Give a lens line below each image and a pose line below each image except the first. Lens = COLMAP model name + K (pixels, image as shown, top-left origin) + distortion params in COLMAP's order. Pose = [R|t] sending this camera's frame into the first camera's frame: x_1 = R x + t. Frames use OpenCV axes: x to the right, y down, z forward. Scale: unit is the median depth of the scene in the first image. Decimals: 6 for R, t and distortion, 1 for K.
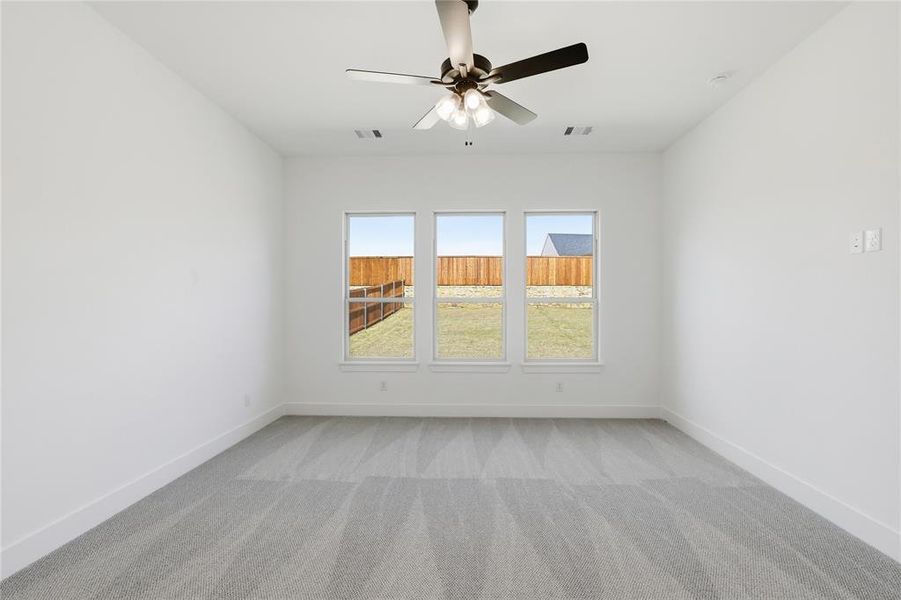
lens RADIAL K [[406.9, 0, 455.2], [0, 406.9, 309.4], [0, 0, 1]] dist [-0.016618, -0.000036]
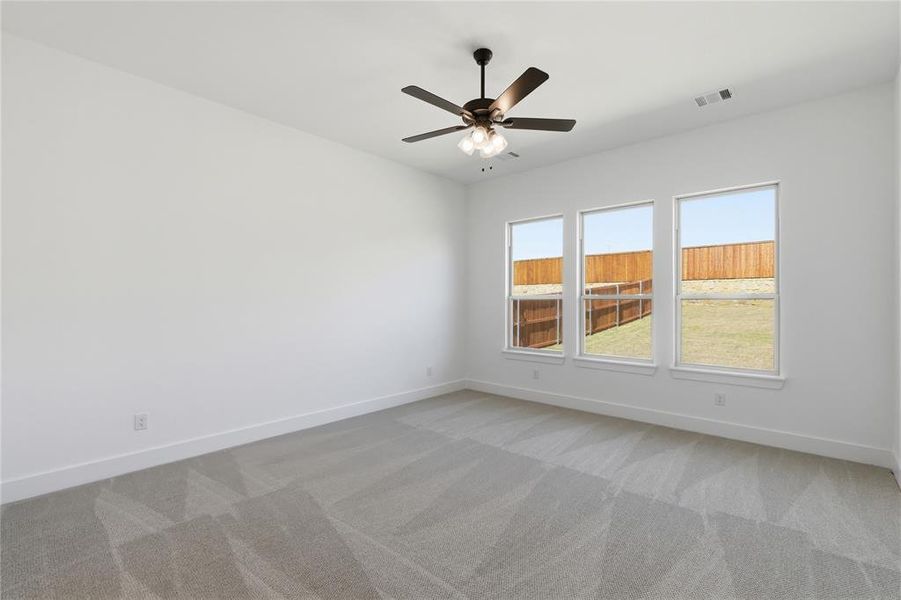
lens RADIAL K [[408.1, 0, 456.9], [0, 408.1, 302.1], [0, 0, 1]] dist [0.000101, -0.000016]
pose [[0.765062, 0.002797, -0.643951, 0.151294], [-0.009540, 0.999930, -0.006991, 0.000115], [0.643886, 0.011492, 0.765035, 0.001483]]
